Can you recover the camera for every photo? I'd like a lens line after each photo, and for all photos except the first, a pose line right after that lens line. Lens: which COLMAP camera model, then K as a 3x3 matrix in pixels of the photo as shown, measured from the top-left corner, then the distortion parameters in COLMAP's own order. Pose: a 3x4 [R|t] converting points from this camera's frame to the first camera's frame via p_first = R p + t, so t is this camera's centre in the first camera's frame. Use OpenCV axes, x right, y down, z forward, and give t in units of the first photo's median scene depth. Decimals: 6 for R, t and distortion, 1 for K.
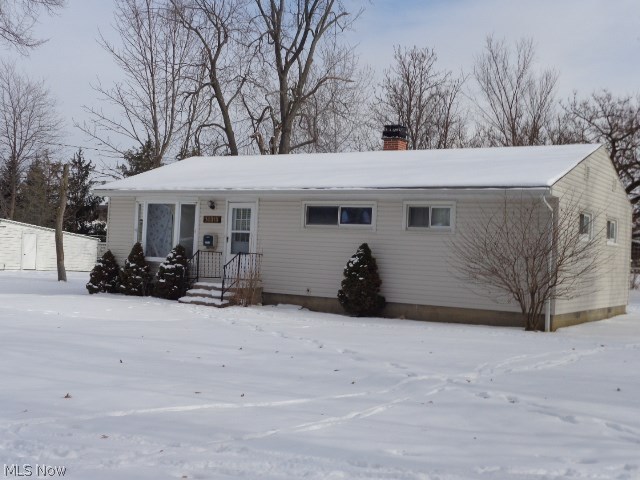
lens RADIAL K [[826.4, 0, 320.4], [0, 826.4, 243.7], [0, 0, 1]] dist [0.009144, 0.000000]
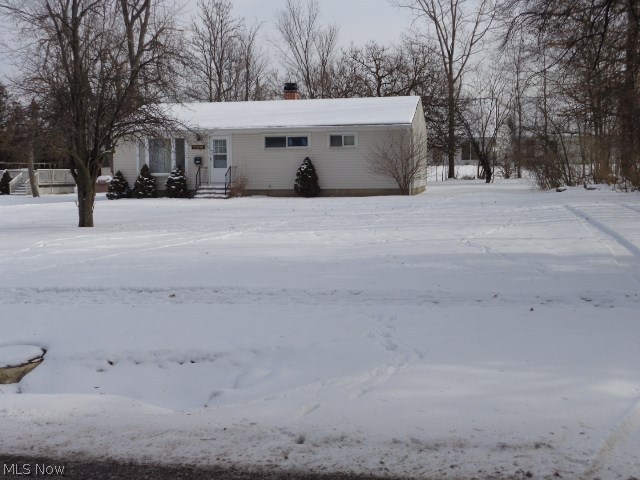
lens RADIAL K [[826.4, 0, 319.9], [0, 826.4, 236.4], [0, 0, 1]] dist [0.009144, 0.000000]
pose [[0.937383, -0.081805, 0.338558, -0.503214], [0.048888, 0.993306, 0.104653, -0.014754], [-0.344853, -0.081549, 0.935108, -0.647051]]
